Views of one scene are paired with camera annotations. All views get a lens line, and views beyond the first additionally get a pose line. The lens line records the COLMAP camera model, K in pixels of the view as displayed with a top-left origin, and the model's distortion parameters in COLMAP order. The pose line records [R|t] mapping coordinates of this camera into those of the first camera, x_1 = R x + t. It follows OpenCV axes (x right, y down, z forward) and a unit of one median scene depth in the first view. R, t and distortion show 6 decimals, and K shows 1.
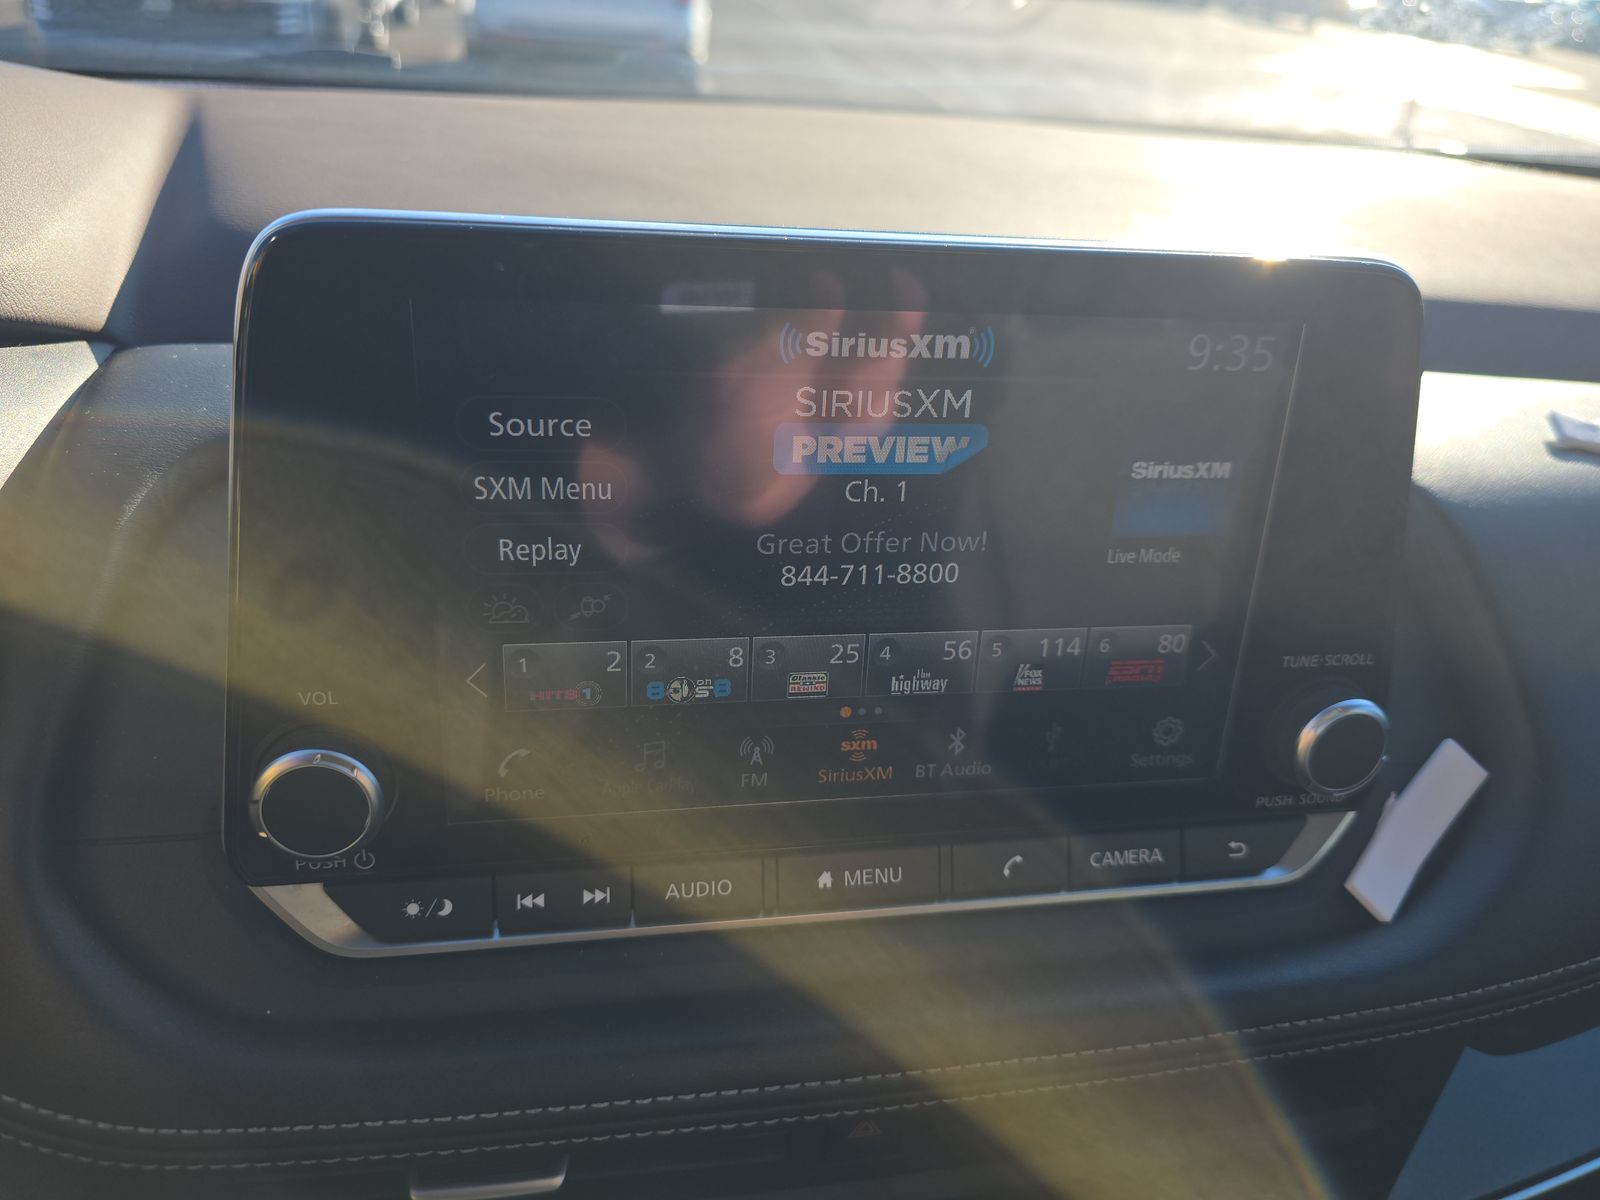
lens RADIAL K [[1085.0, 0, 801.3], [0, 1085.0, 595.3], [0, 0, 1]] dist [0.000060, -0.002412]
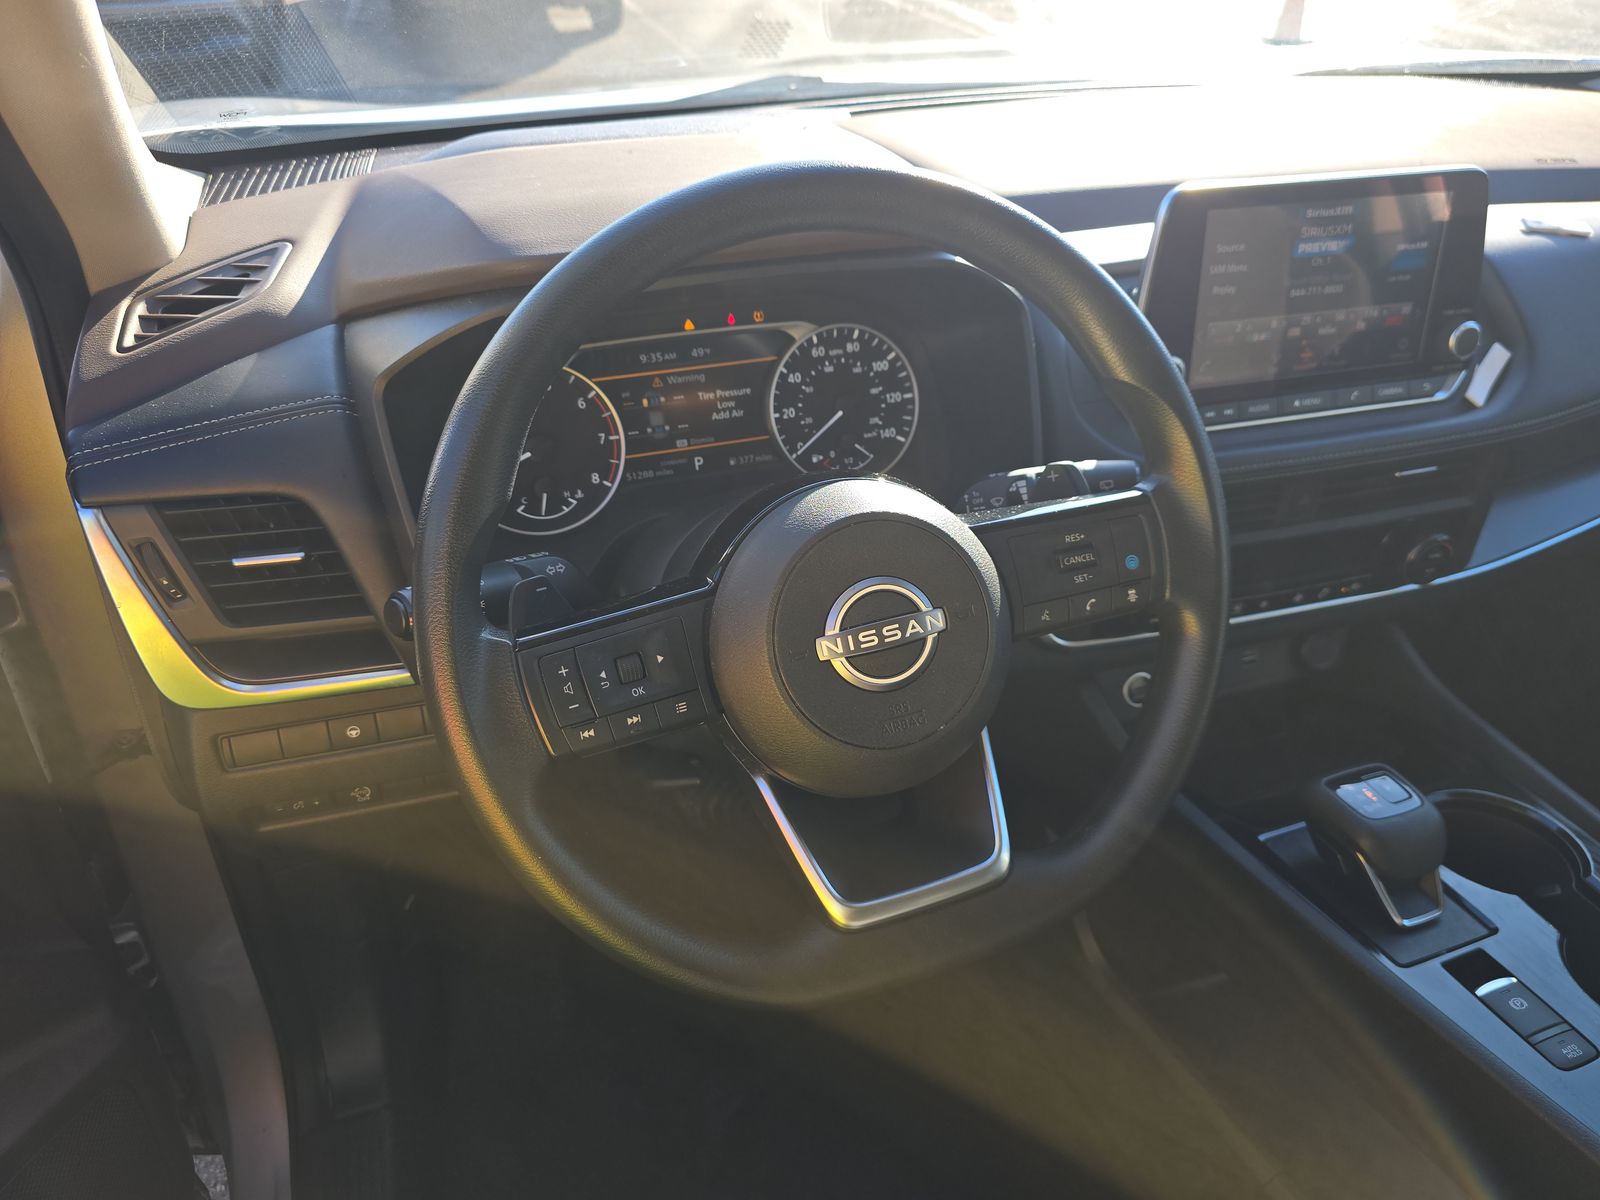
lens RADIAL K [[1085.0, 0, 799.2], [0, 1085.0, 600.4], [0, 0, 1]] dist [0.000060, -0.002412]
pose [[0.992539, -0.112871, 0.046113, -1.404296], [0.108146, 0.989627, 0.094569, 0.343771], [-0.056308, -0.088876, 0.994450, -1.746387]]
